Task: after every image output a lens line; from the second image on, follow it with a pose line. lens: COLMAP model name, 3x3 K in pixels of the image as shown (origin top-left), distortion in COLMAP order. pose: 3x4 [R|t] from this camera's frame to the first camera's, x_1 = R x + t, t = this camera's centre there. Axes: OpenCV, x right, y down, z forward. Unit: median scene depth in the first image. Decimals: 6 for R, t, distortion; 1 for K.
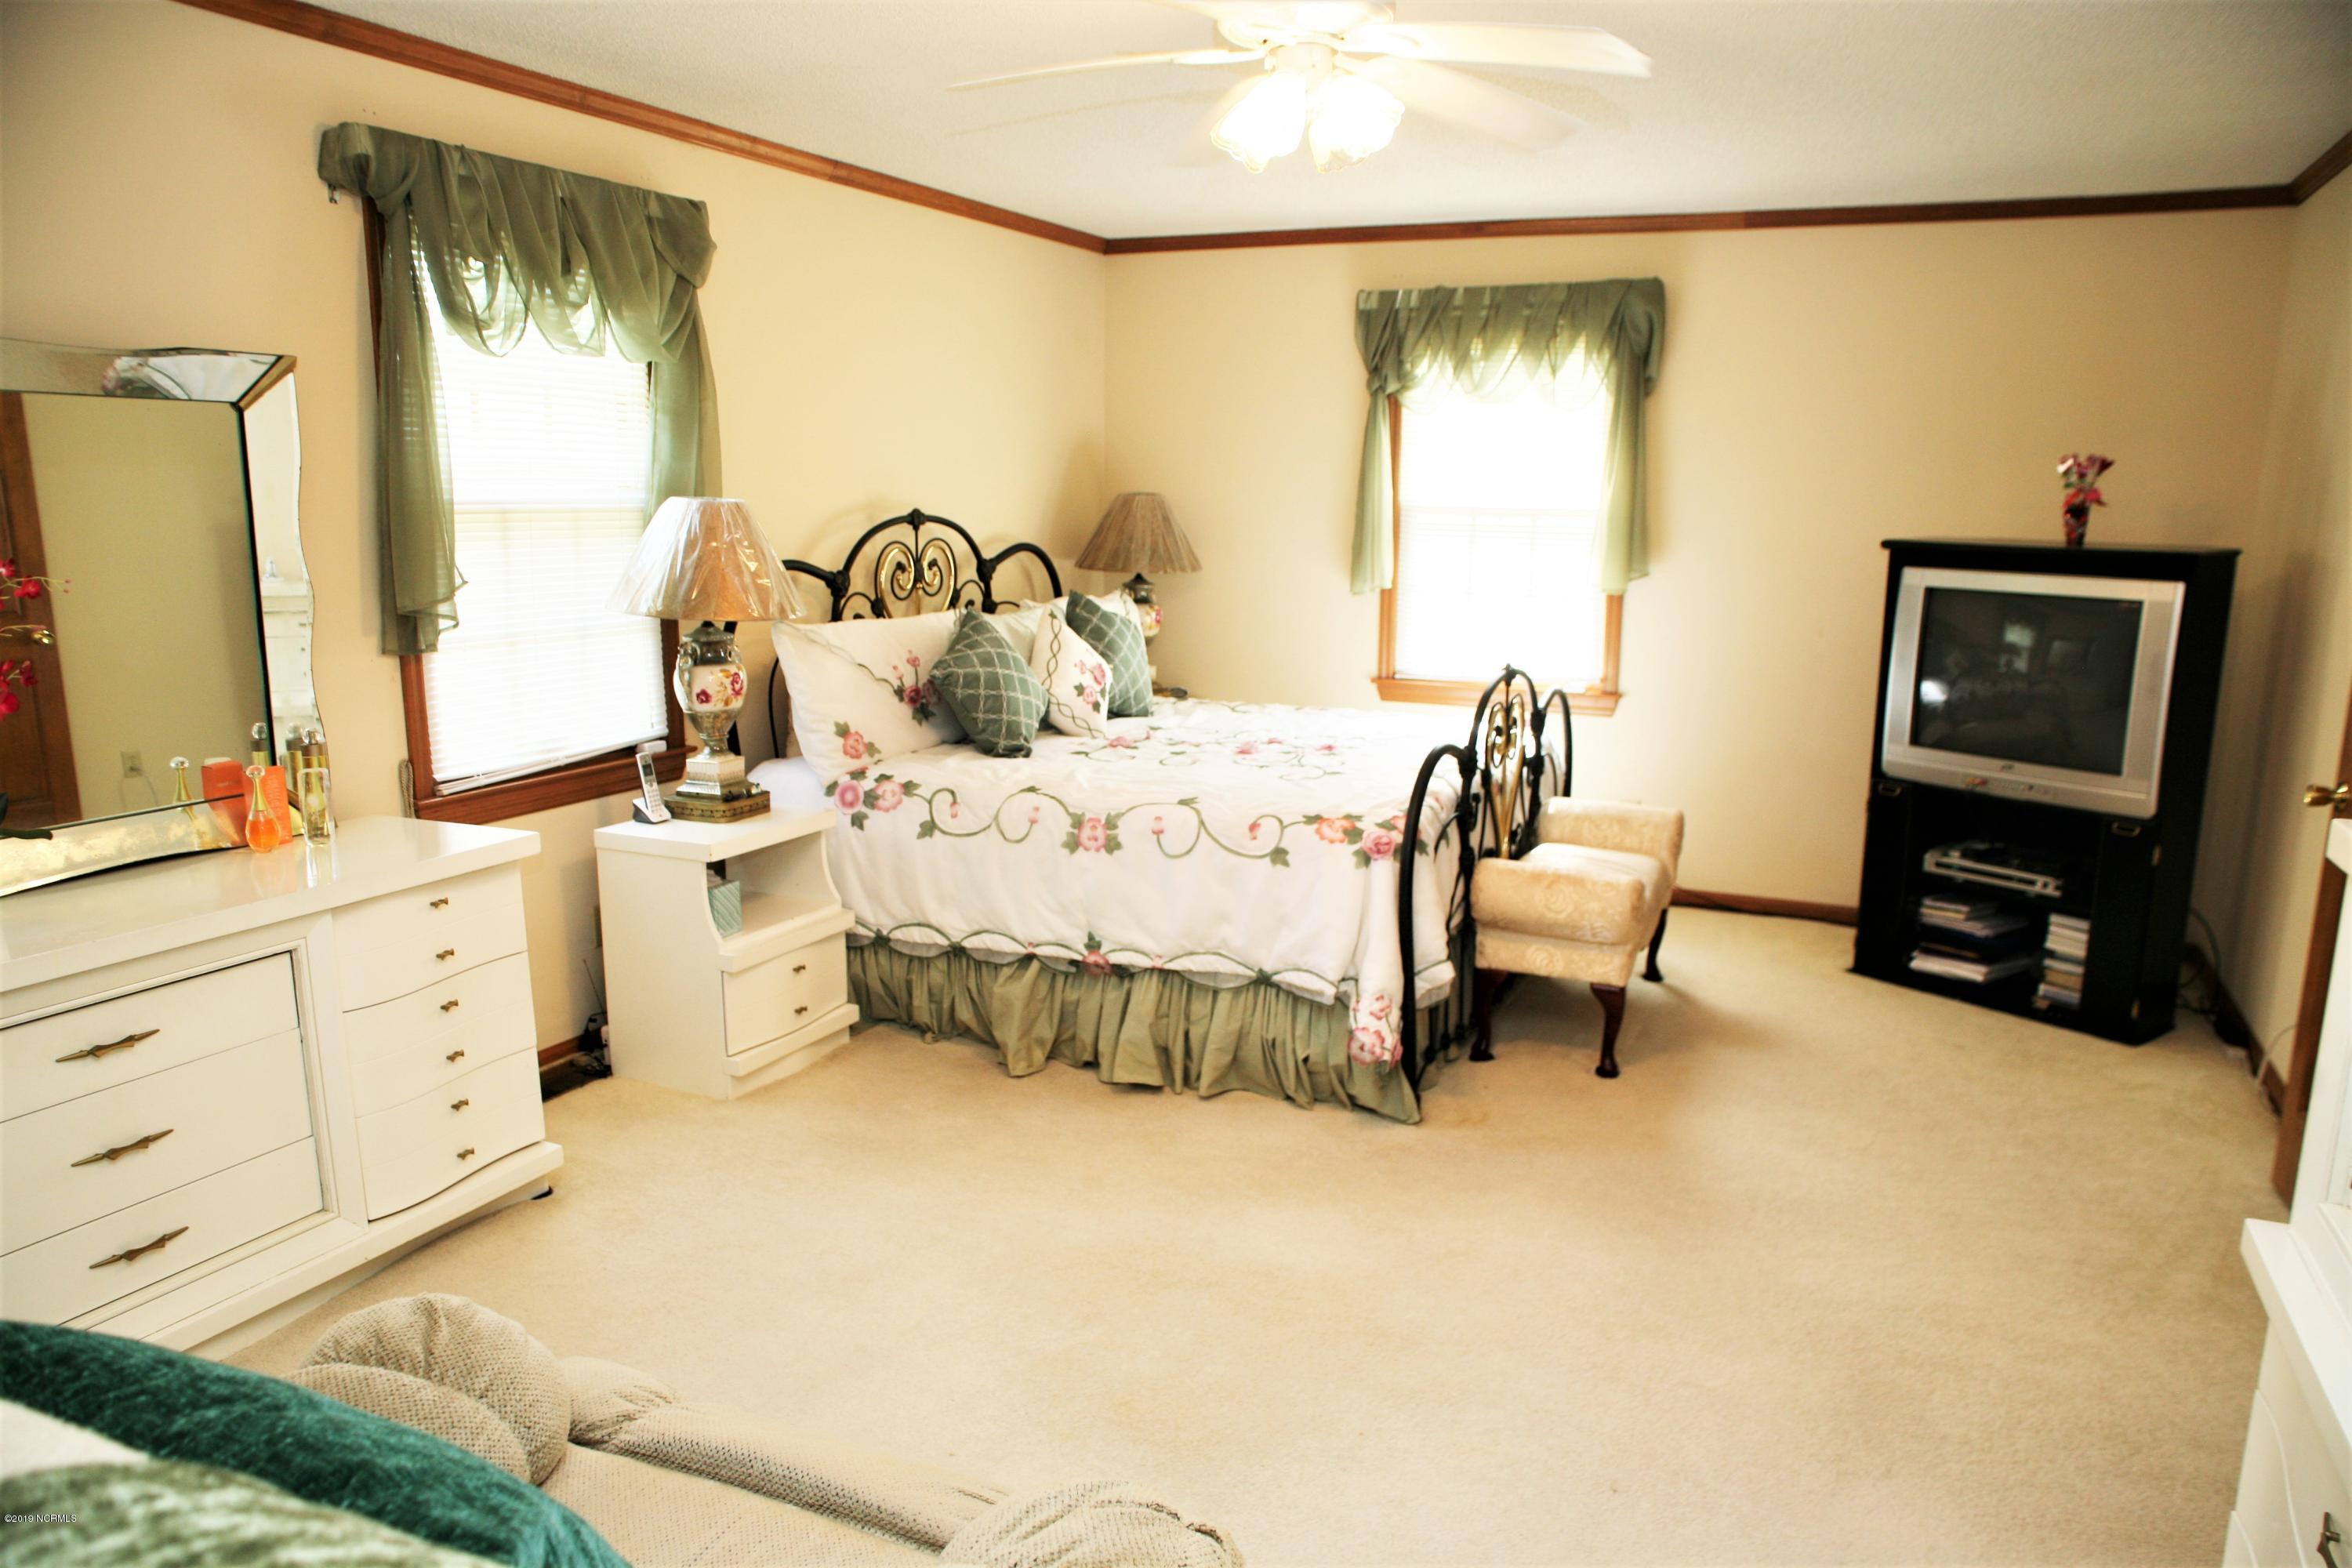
lens RADIAL K [[1632.6, 0, 1167.2], [0, 1632.6, 790.1], [0, 0, 1]] dist [-0.089472, 0.062404]
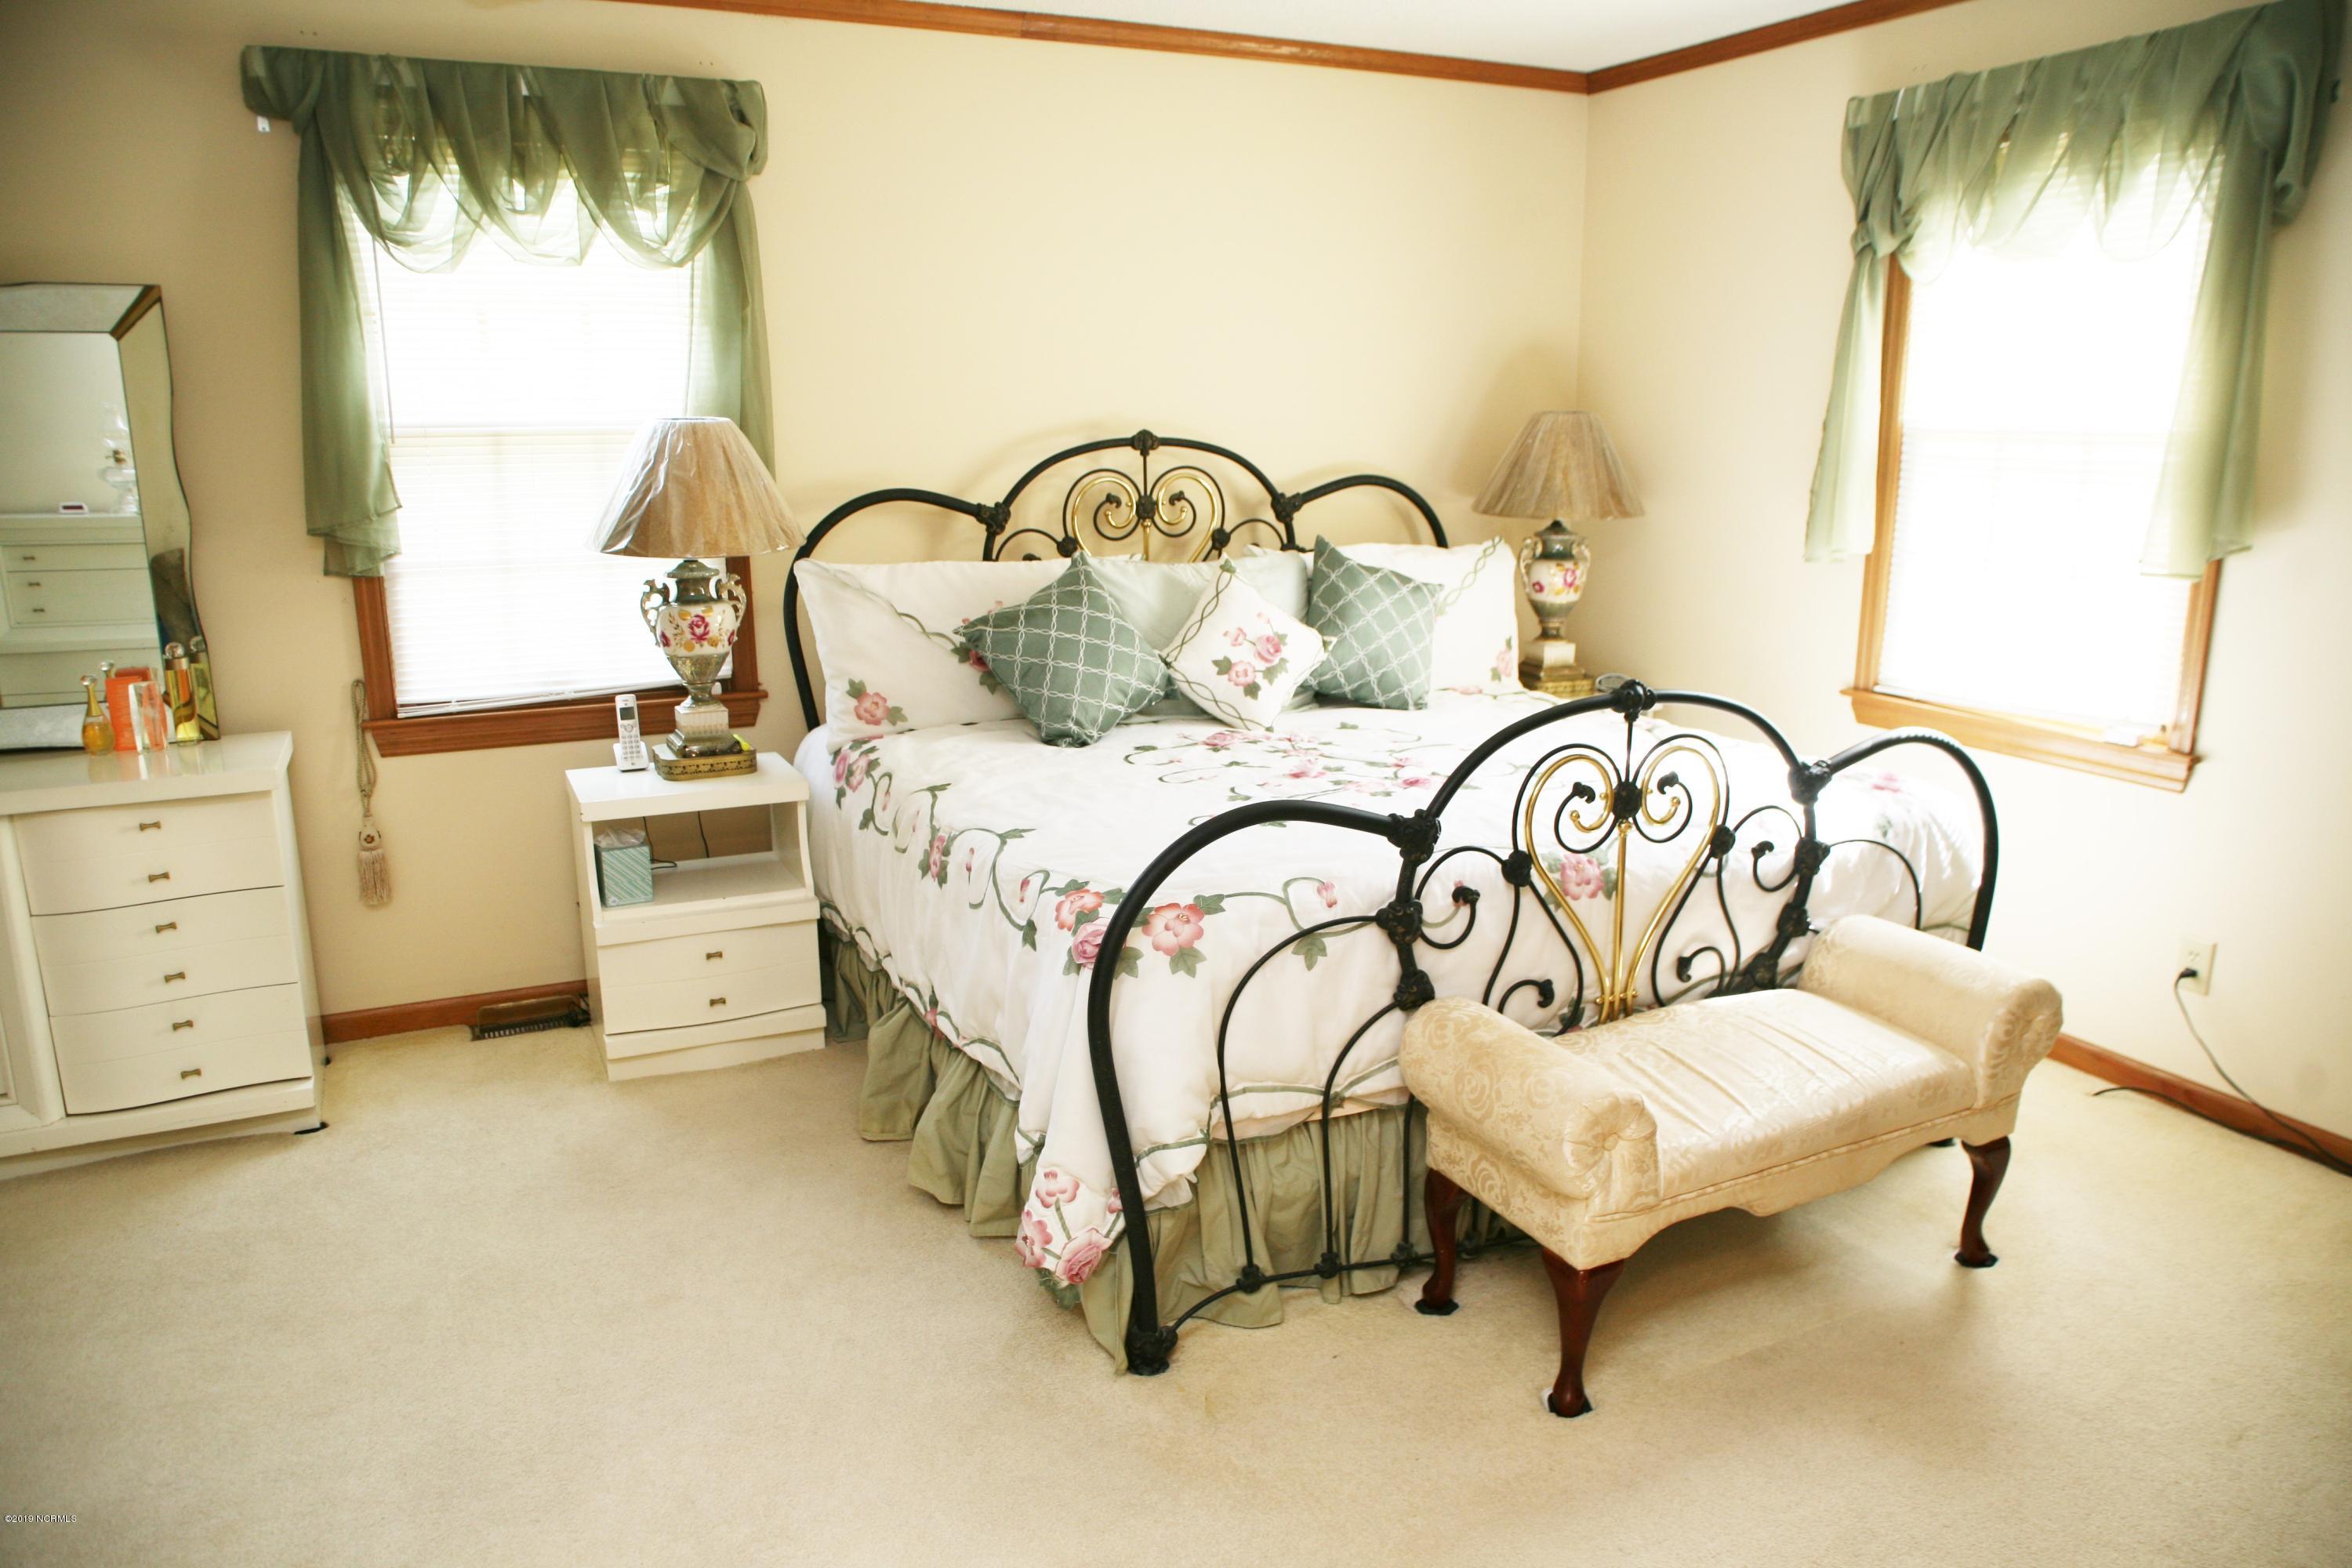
lens RADIAL K [[1632.6, 0, 1165.7], [0, 1632.6, 786.6], [0, 0, 1]] dist [-0.089472, 0.062404]
pose [[0.772500, 0.129712, -0.621625, 0.466660], [-0.106242, 0.991518, 0.074869, -0.068248], [0.626064, 0.008207, 0.779729, 0.439711]]
